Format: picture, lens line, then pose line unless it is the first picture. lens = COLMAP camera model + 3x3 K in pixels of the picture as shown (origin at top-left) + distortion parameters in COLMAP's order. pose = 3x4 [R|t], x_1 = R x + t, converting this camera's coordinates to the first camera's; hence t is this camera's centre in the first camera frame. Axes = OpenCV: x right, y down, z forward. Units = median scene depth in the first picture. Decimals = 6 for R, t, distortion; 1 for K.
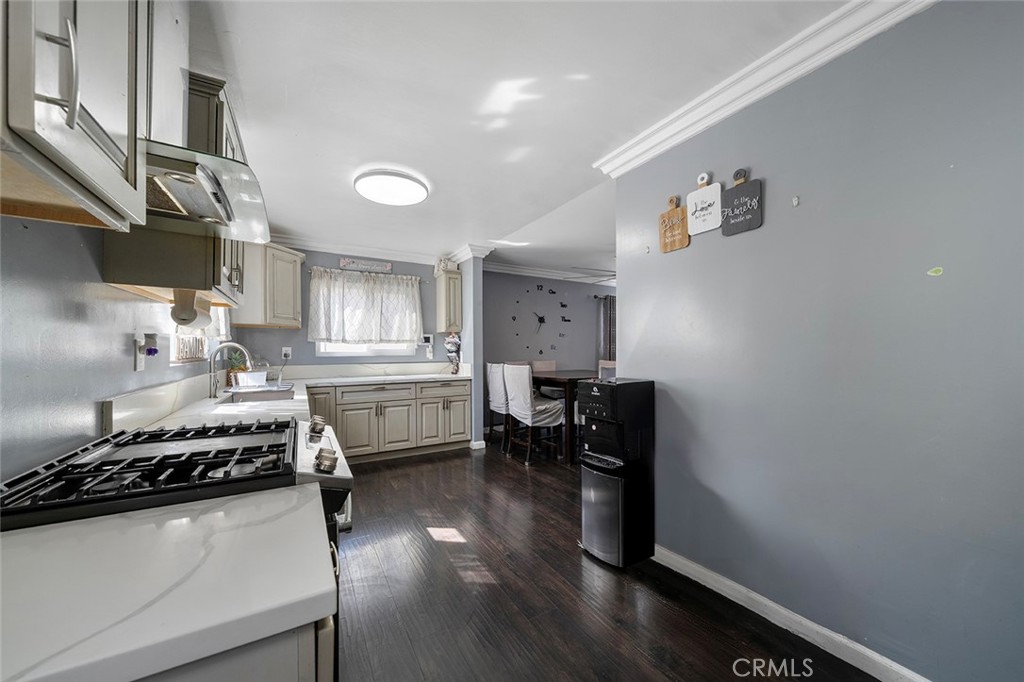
lens RADIAL K [[360.0, 0, 506.9], [0, 360.0, 348.7], [0, 0, 1]] dist [-0.000744, -0.000031]
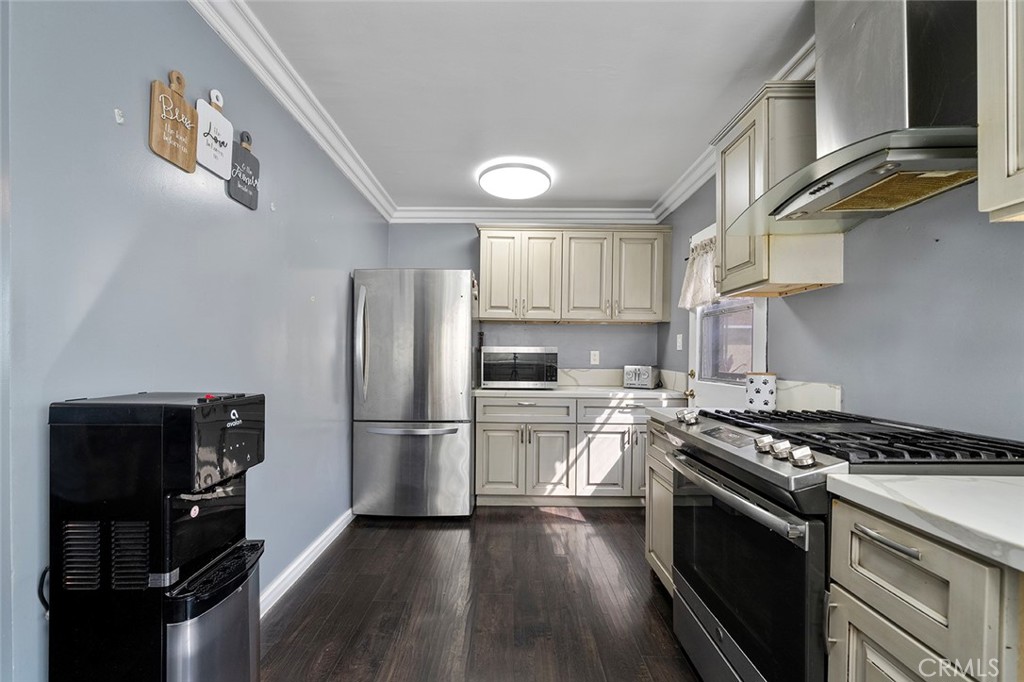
lens RADIAL K [[424.4, 0, 510.8], [0, 424.4, 354.0], [0, 0, 1]] dist [-0.000364, -0.000074]
pose [[-0.868567, -0.020294, 0.495155, -0.391106], [-0.031486, 0.999402, -0.014269, 0.030345], [-0.494570, -0.027984, -0.868687, 1.431953]]
